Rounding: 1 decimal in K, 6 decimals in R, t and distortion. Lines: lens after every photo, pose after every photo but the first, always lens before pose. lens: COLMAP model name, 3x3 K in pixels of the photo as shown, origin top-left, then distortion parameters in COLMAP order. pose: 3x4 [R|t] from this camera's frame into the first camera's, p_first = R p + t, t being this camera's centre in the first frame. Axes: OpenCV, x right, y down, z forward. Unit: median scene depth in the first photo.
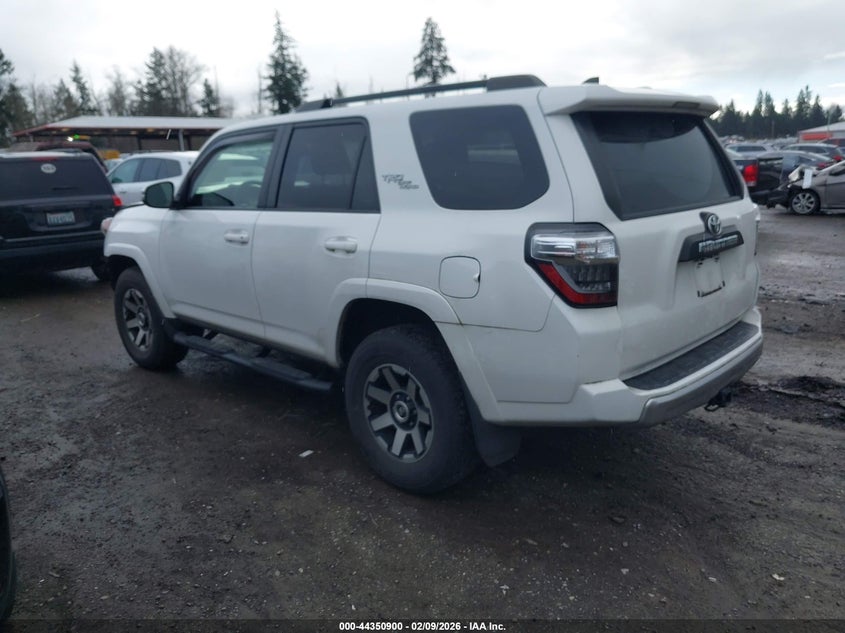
lens RADIAL K [[668.3, 0, 422.5], [0, 668.3, 316.5], [0, 0, 1]] dist [-0.010082, -0.002907]
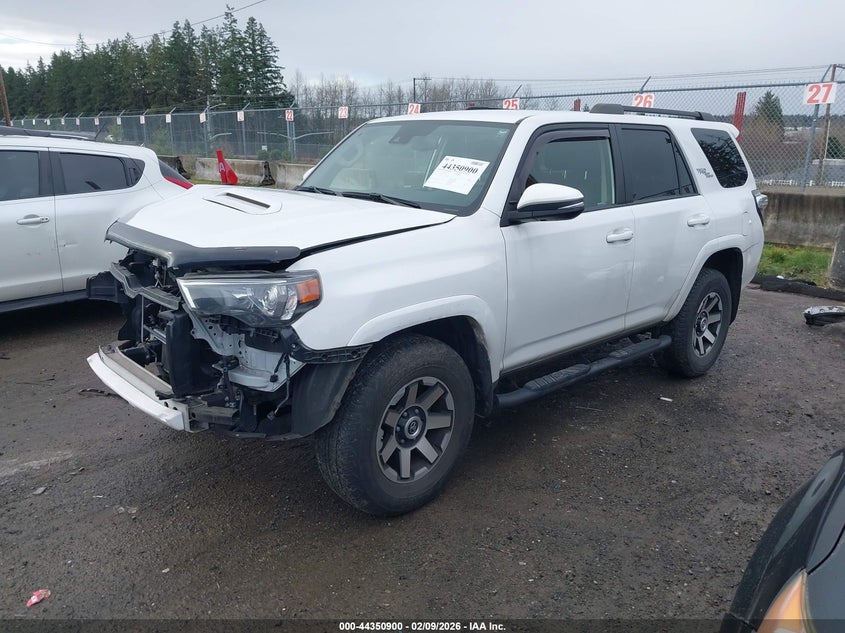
lens RADIAL K [[668.3, 0, 422.5], [0, 668.3, 316.5], [0, 0, 1]] dist [-0.010082, -0.002907]
pose [[0.055486, -0.226078, 0.972528, -1.353240], [0.219387, 0.952985, 0.209018, -0.291746], [-0.974059, 0.201762, 0.102476, 1.284098]]
